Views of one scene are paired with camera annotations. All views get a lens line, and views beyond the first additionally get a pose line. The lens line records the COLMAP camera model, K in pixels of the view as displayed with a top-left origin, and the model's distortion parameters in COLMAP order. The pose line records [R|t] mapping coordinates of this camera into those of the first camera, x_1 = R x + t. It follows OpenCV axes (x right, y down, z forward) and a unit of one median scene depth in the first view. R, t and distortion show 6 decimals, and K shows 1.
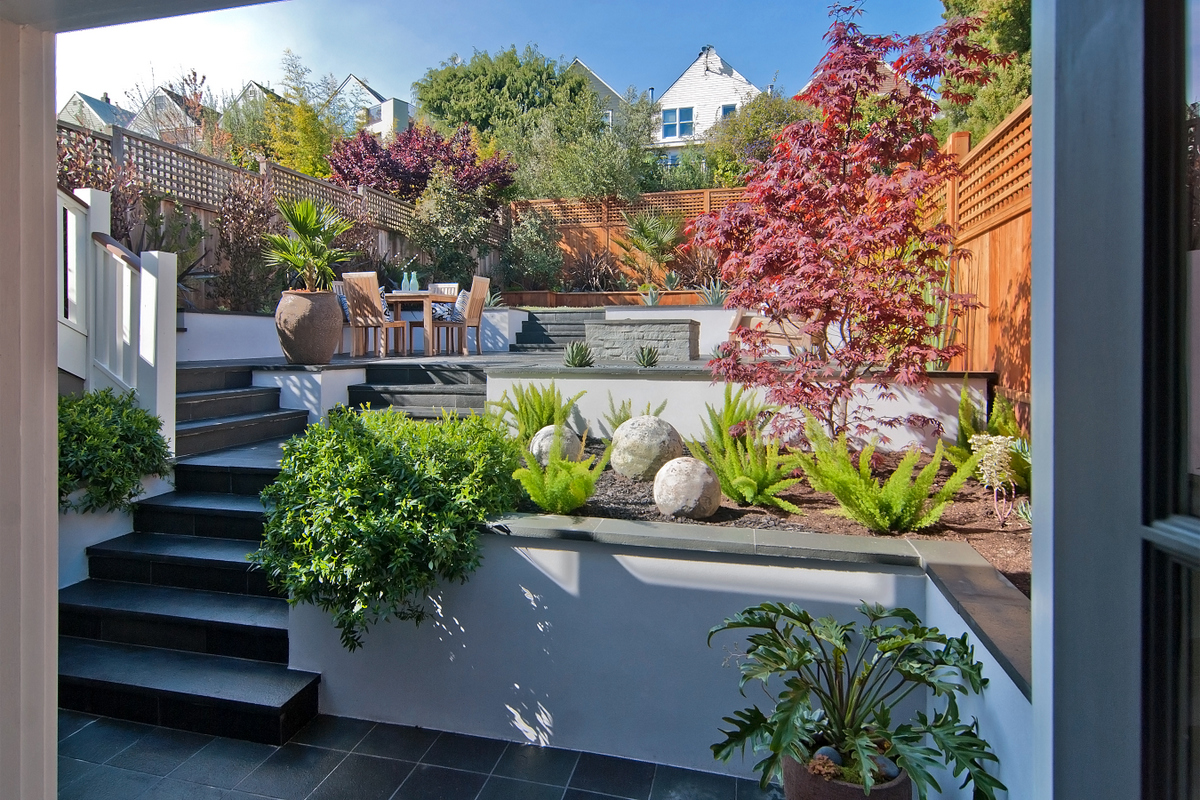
lens RADIAL K [[631.5, 0, 598.9], [0, 631.5, 350.7], [0, 0, 1]] dist [-0.000390, -0.000009]
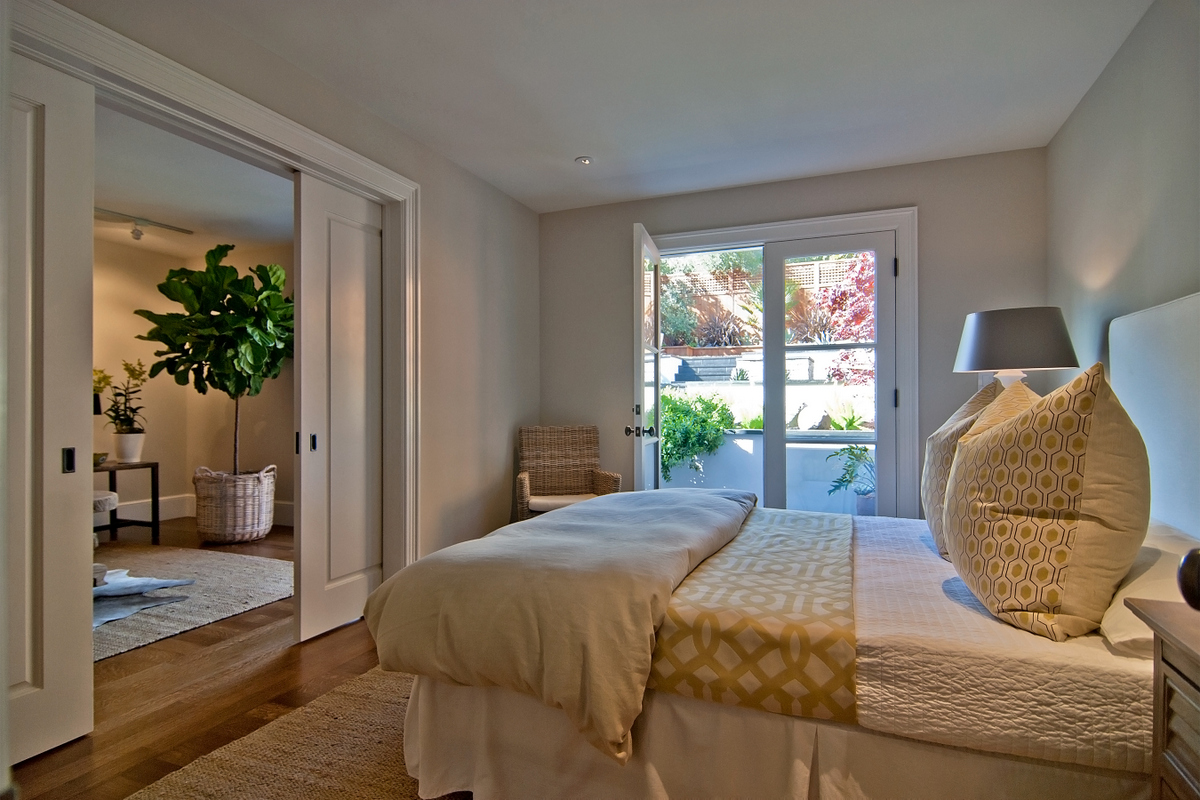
lens RADIAL K [[628.6, 0, 595.2], [0, 628.6, 409.0], [0, 0, 1]] dist [-0.002555, -0.000180]
pose [[0.986403, -0.001141, -0.164343, -0.148006], [-0.000767, 0.999933, -0.011547, 0.124590], [0.164345, 0.011516, 0.986336, -0.745838]]
